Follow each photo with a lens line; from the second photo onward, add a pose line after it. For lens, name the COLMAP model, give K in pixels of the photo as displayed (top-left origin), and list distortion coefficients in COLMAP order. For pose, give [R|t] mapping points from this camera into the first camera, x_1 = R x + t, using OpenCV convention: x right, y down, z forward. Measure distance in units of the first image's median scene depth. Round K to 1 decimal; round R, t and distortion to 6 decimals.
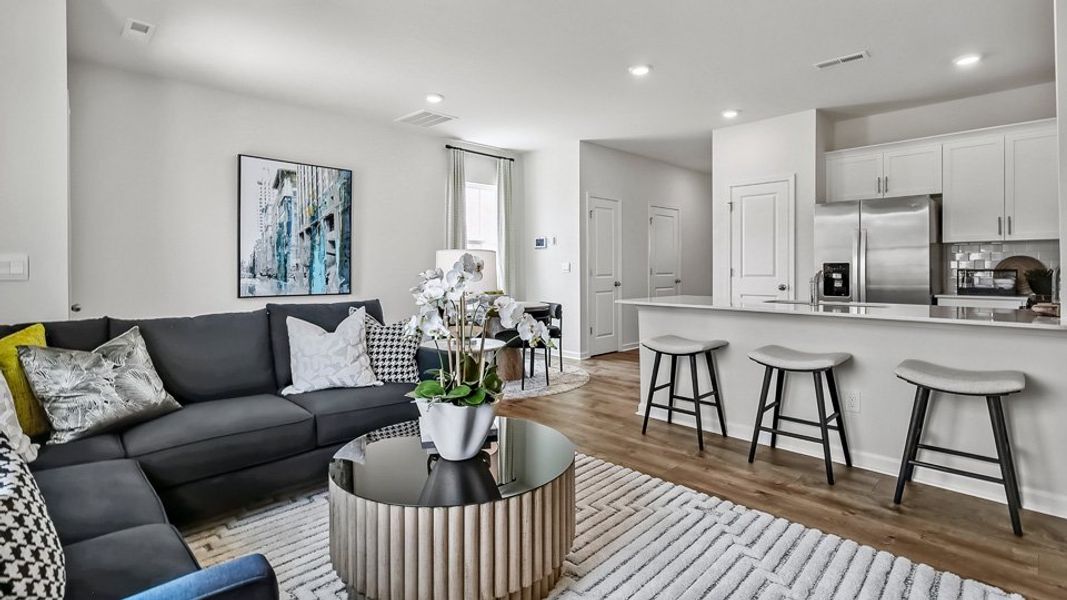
lens RADIAL K [[497.8, 0, 543.4], [0, 497.8, 266.1], [0, 0, 1]] dist [-0.000544, -0.001043]
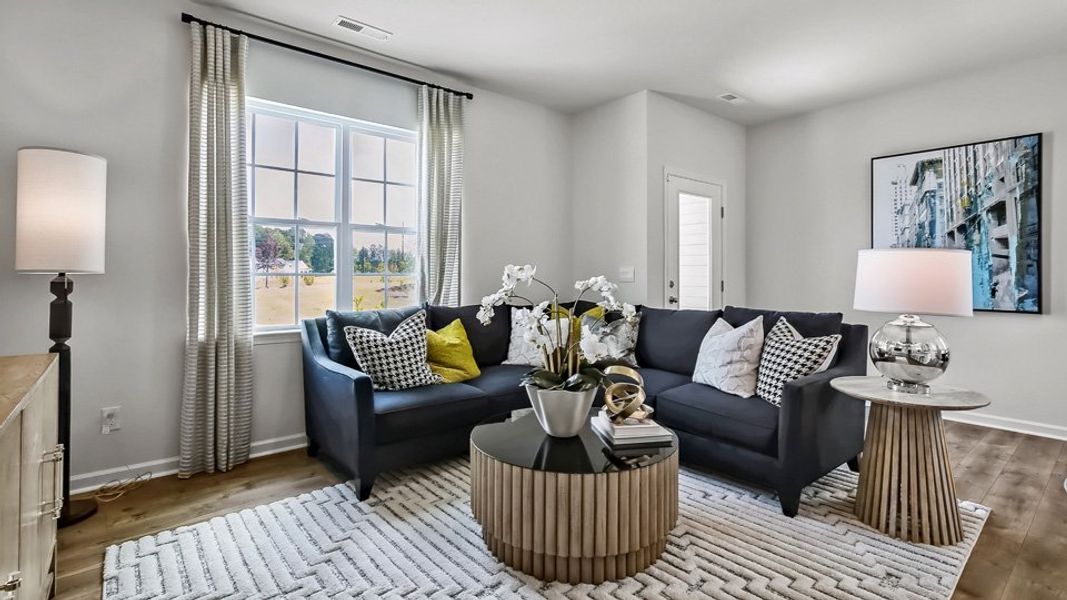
lens RADIAL K [[497.8, 0, 528.5], [0, 497.8, 274.2], [0, 0, 1]] dist [-0.000544, -0.001043]
pose [[-0.094235, -0.001799, -0.995548, 0.383937], [0.001958, 0.999996, -0.001992, 0.002179], [0.995548, -0.002137, -0.094231, 0.387989]]
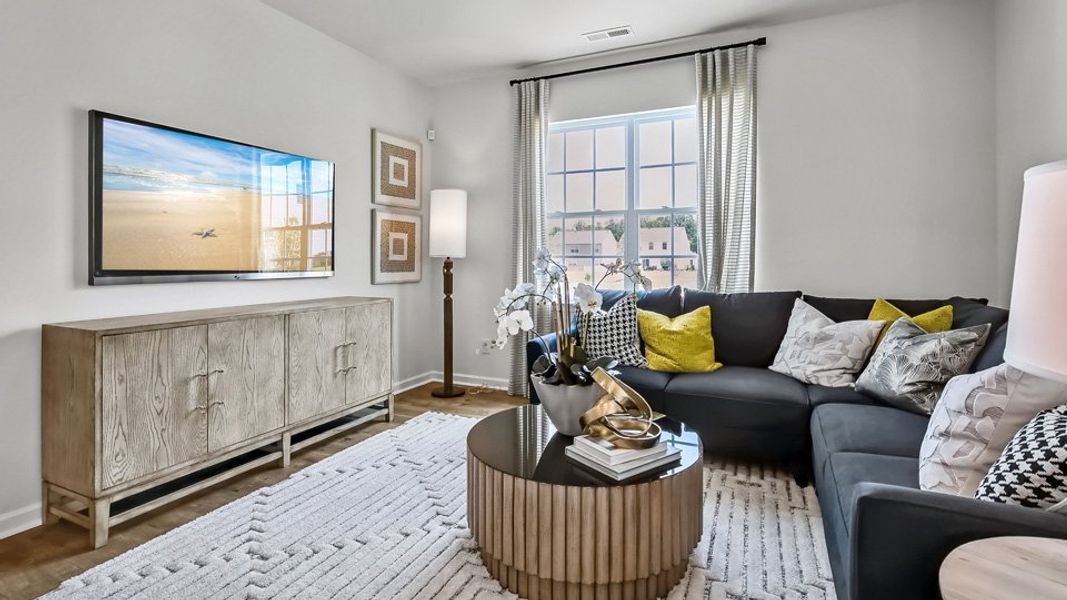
lens RADIAL K [[497.8, 0, 534.3], [0, 497.8, 256.2], [0, 0, 1]] dist [-0.000544, -0.001043]
pose [[-0.939170, 0.003679, -0.343432, 0.102957], [0.005915, 0.999968, -0.005463, 0.003335], [0.343401, -0.007162, -0.939162, 0.750839]]
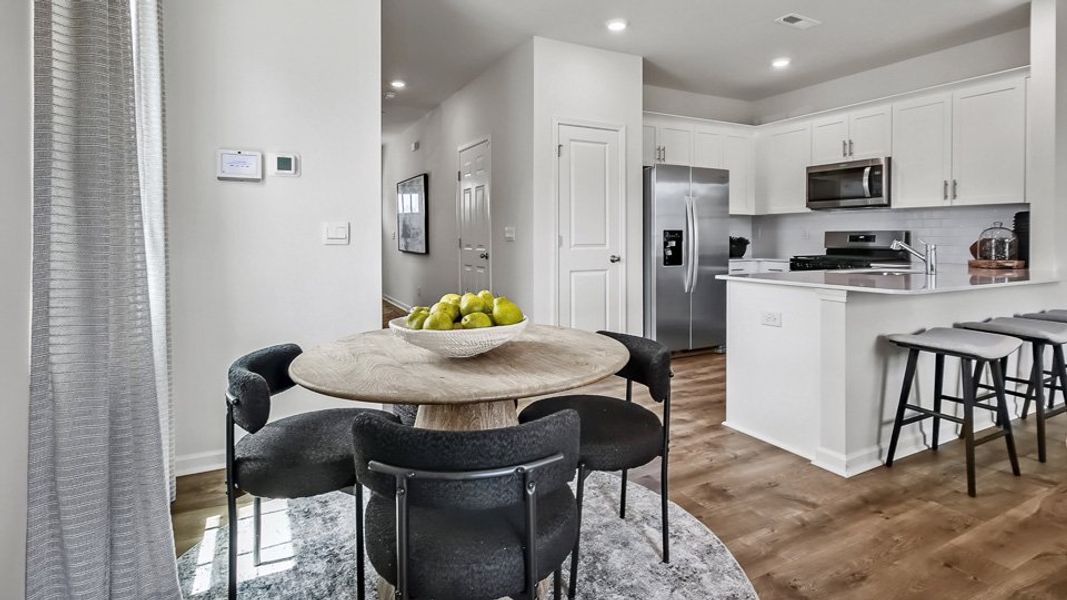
lens RADIAL K [[531.5, 0, 539.5], [0, 531.5, 230.2], [0, 0, 1]] dist [0.030945, -0.000510]
pose [[0.286950, 0.015244, 0.957824, -0.425404], [-0.003301, 0.999883, -0.014925, 0.009426], [-0.957940, 0.001121, 0.286967, 0.920422]]
